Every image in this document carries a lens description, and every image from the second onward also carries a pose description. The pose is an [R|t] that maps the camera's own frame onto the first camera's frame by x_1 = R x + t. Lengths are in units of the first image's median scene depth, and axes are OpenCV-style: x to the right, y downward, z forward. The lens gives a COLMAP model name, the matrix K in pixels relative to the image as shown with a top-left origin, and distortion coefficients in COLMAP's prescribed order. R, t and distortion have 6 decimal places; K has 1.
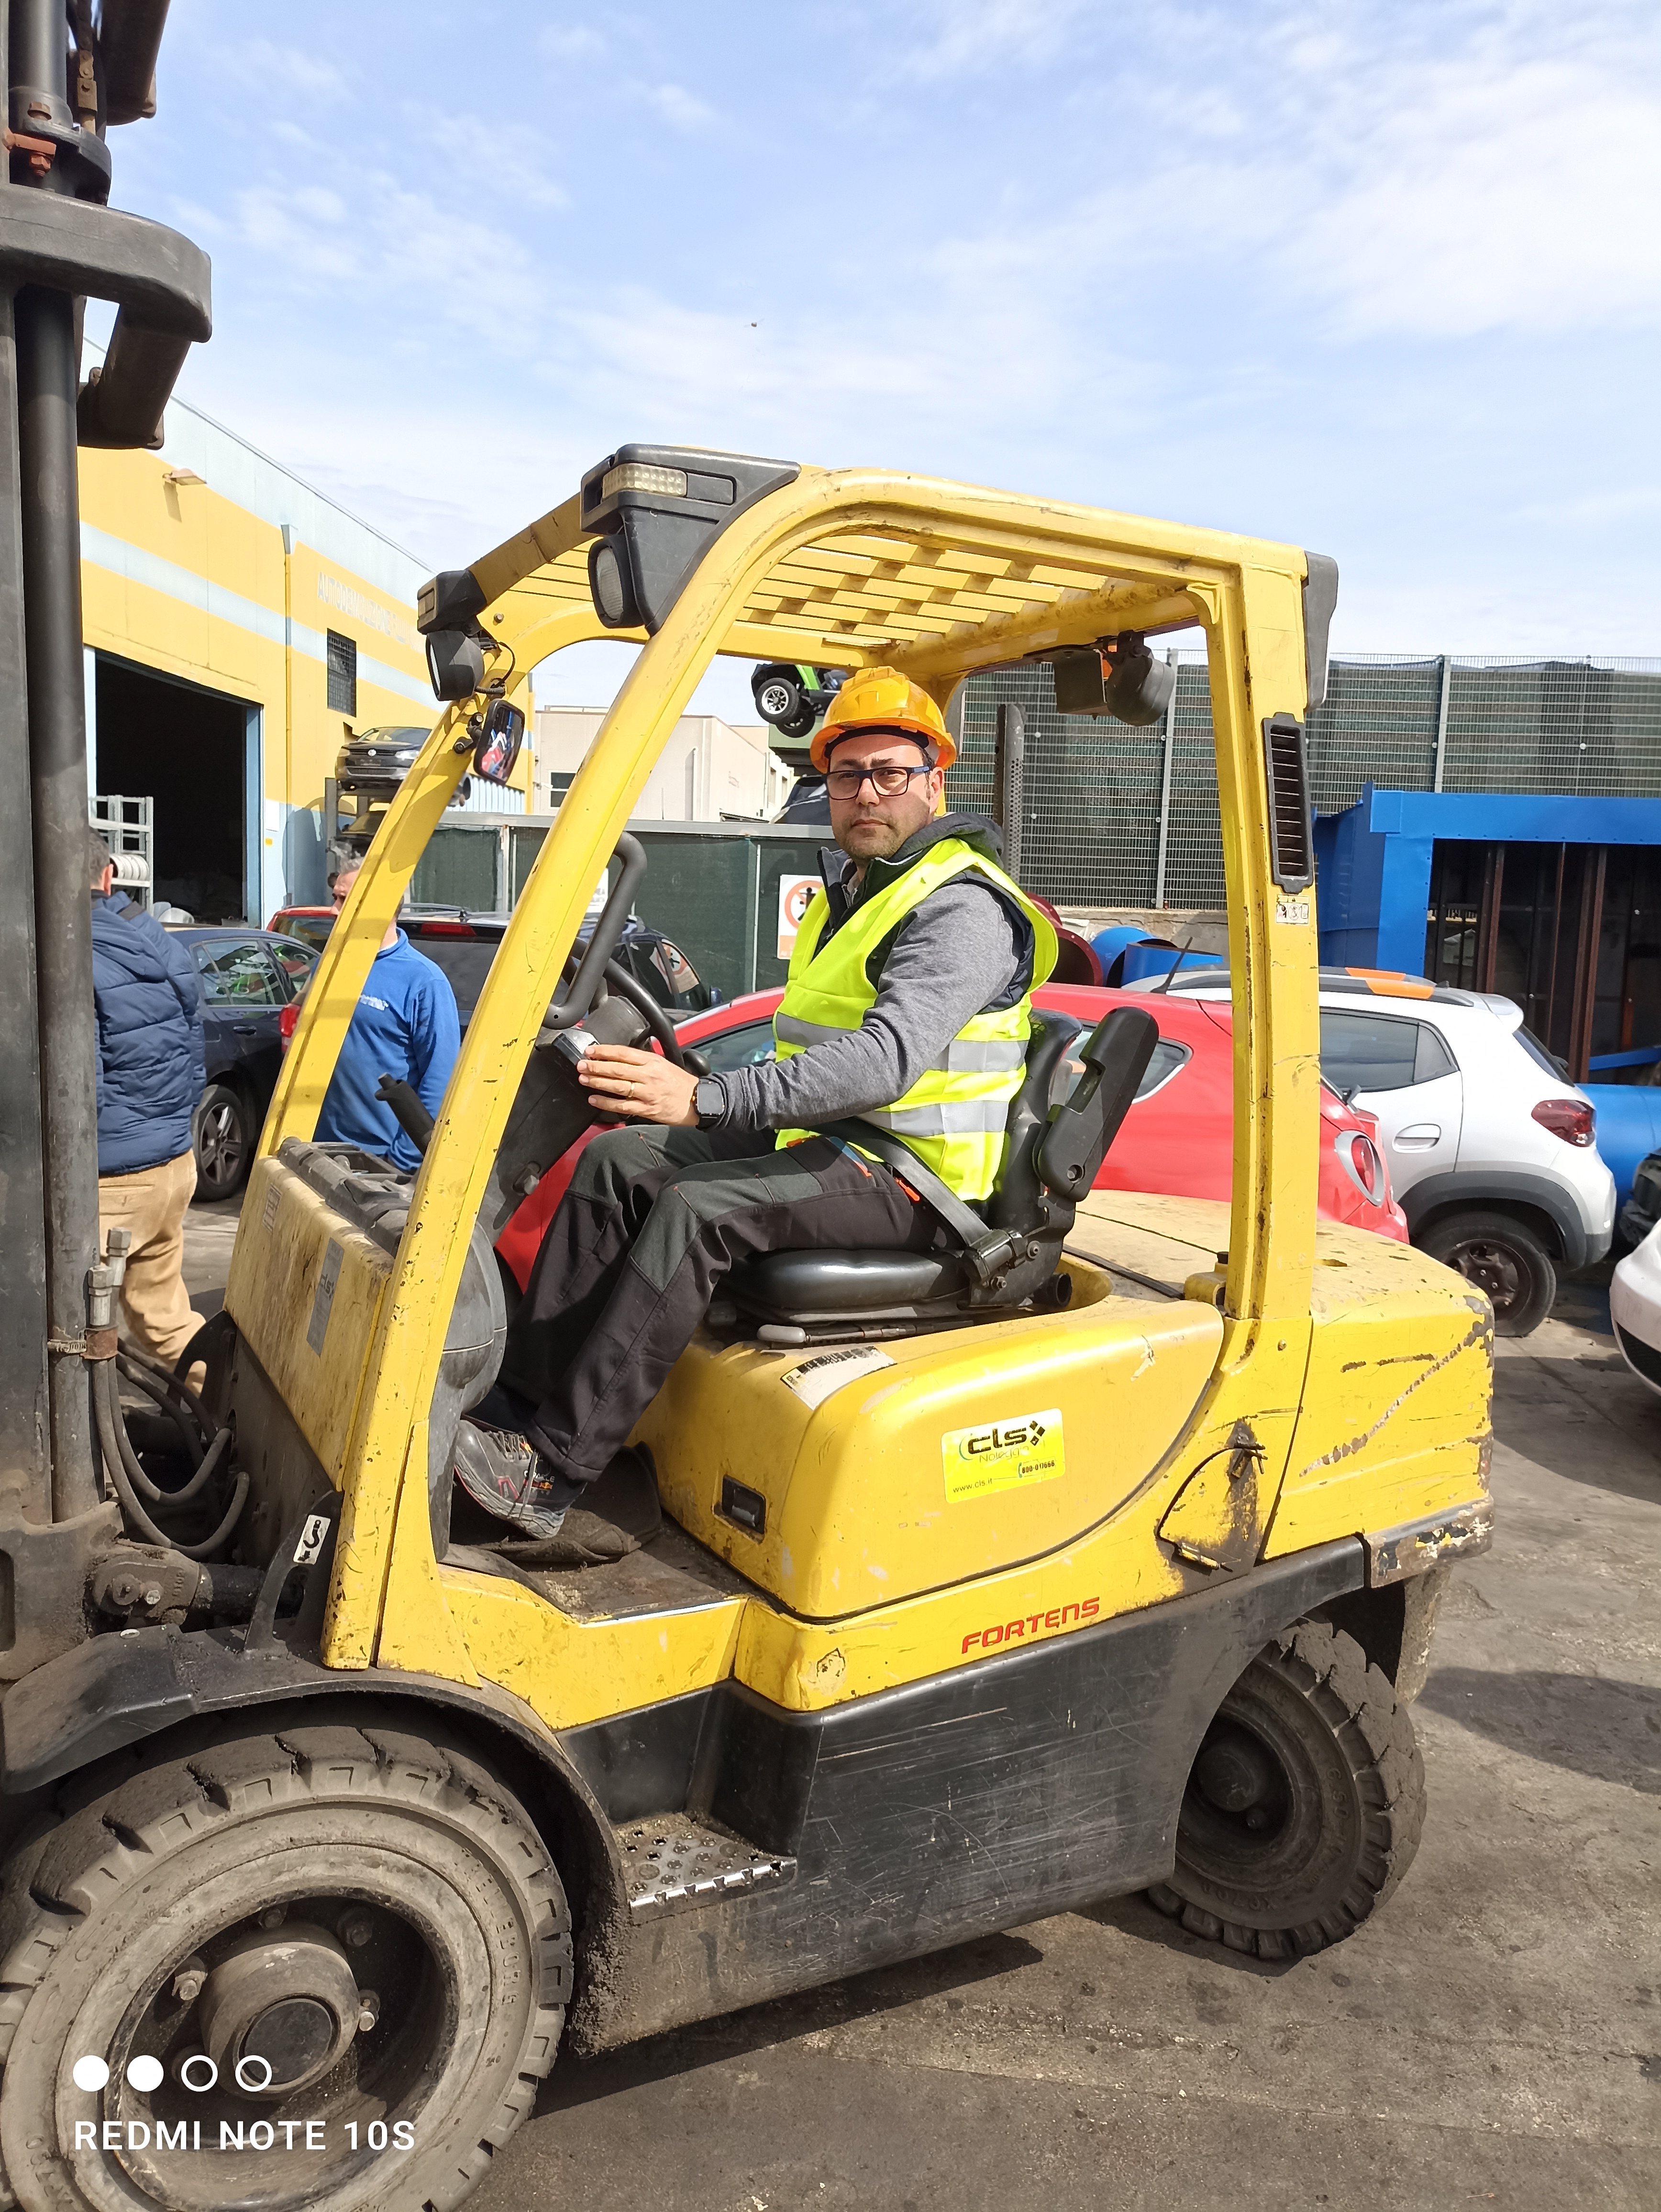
lens RADIAL K [[1626.4, 0, 828.9], [0, 1626.4, 1116.6], [0, 0, 1]] dist [-0.006790, -0.004174]
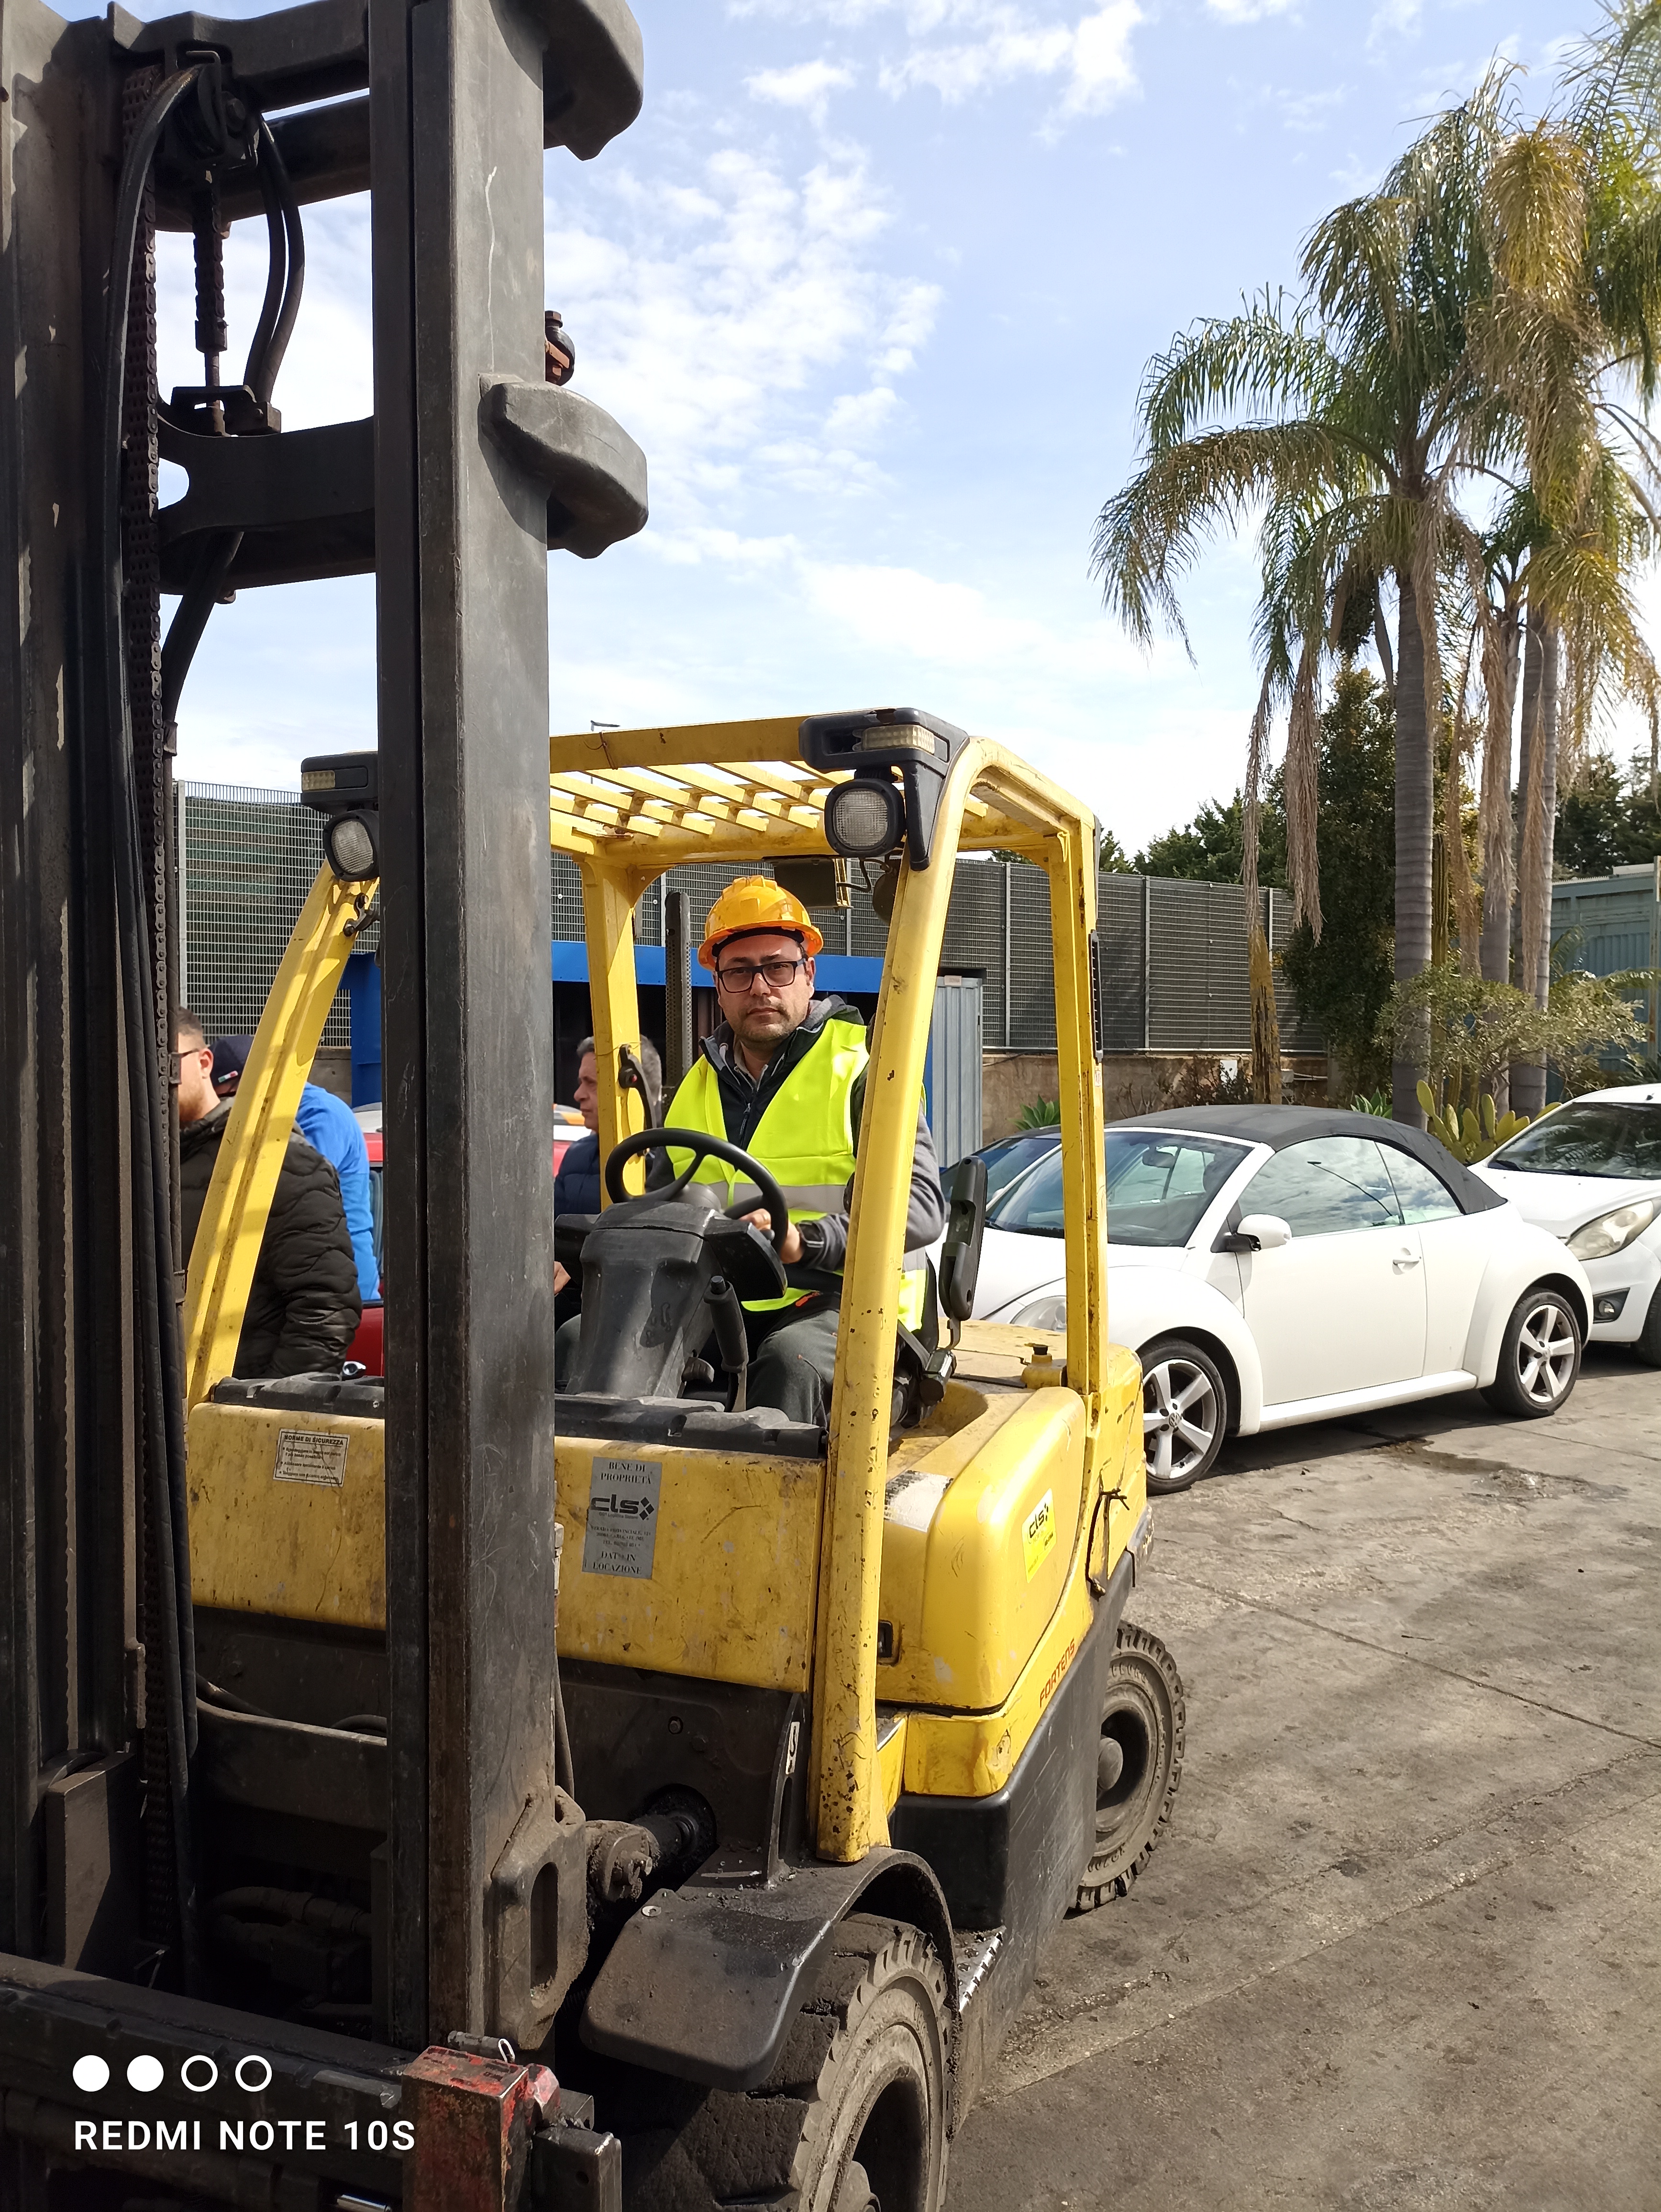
lens RADIAL K [[1626.1, 0, 867.7], [0, 1626.1, 1106.5], [0, 0, 1]] dist [0.007996, -0.022047]
pose [[0.744316, -0.050021, 0.665951, -0.727004], [0.102944, 0.993866, -0.040407, -0.067787], [-0.659845, 0.098632, 0.744900, 0.141324]]
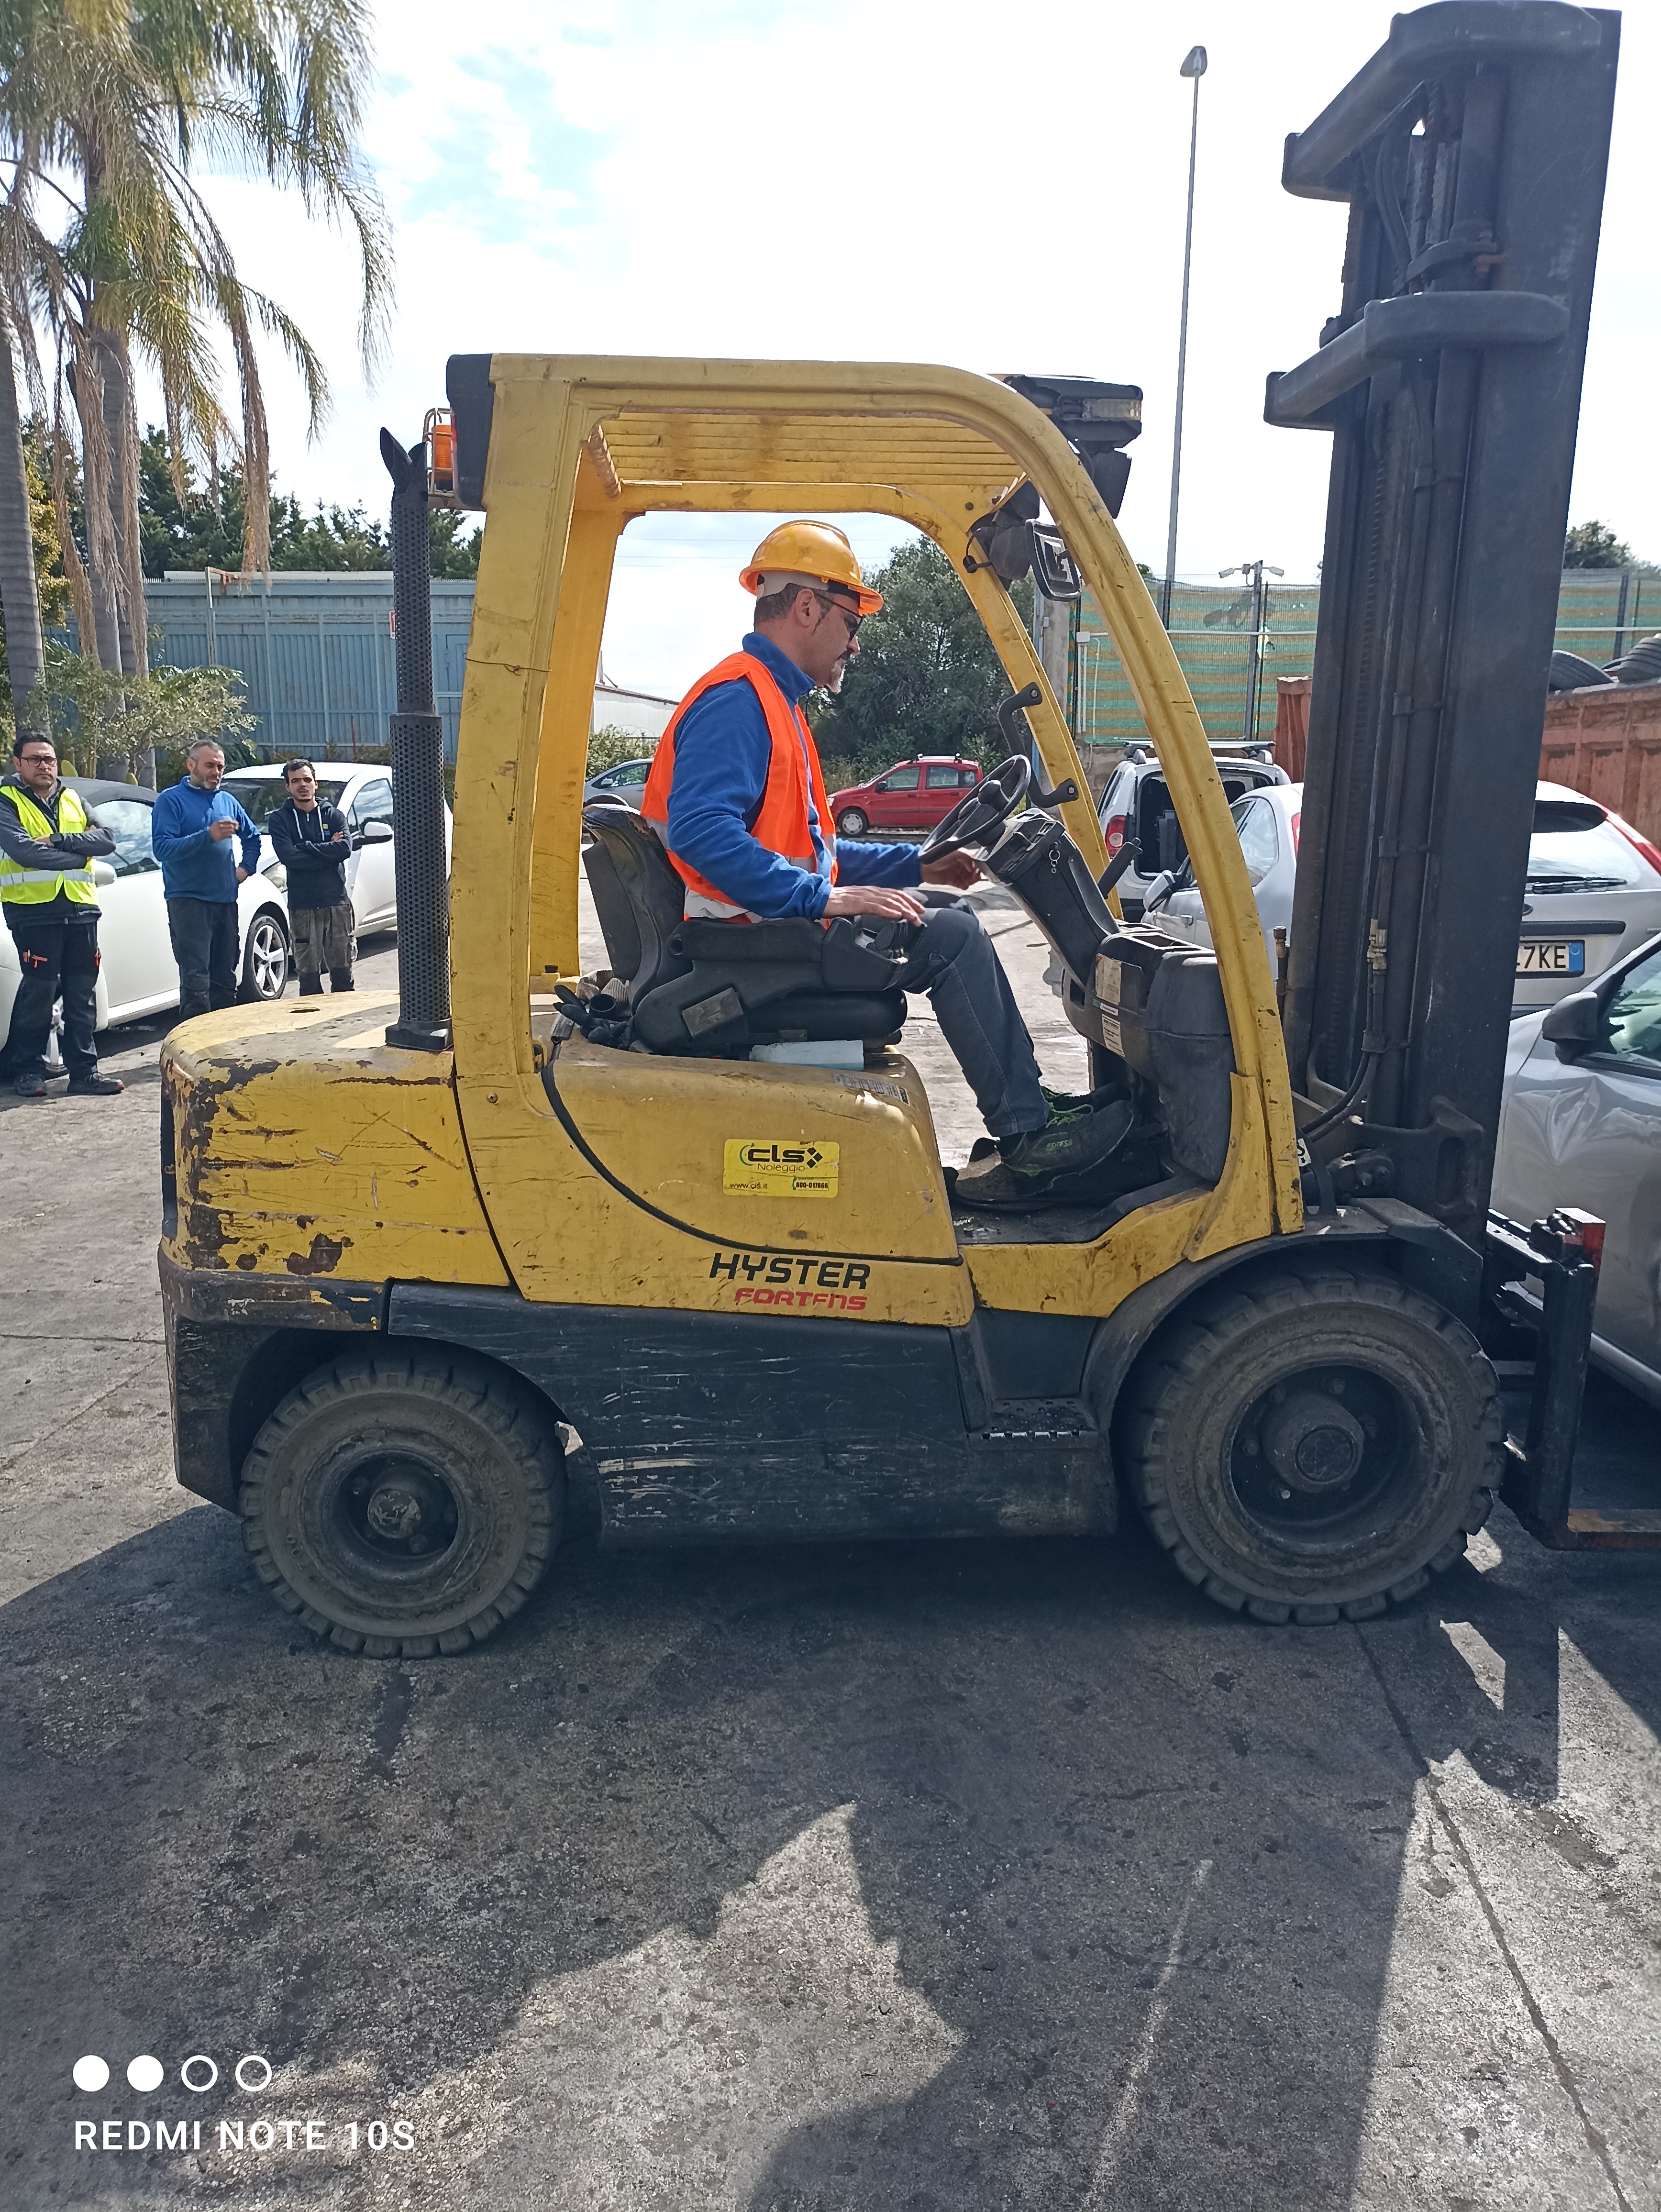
lens RADIAL K [[1626.1, 0, 867.7], [0, 1626.1, 1106.5], [0, 0, 1]] dist [0.007996, -0.022047]
pose [[-0.060115, -0.237922, 0.969422, -1.025715], [0.098143, 0.965064, 0.242939, -0.076767], [-0.993355, 0.109746, -0.034665, 0.169018]]
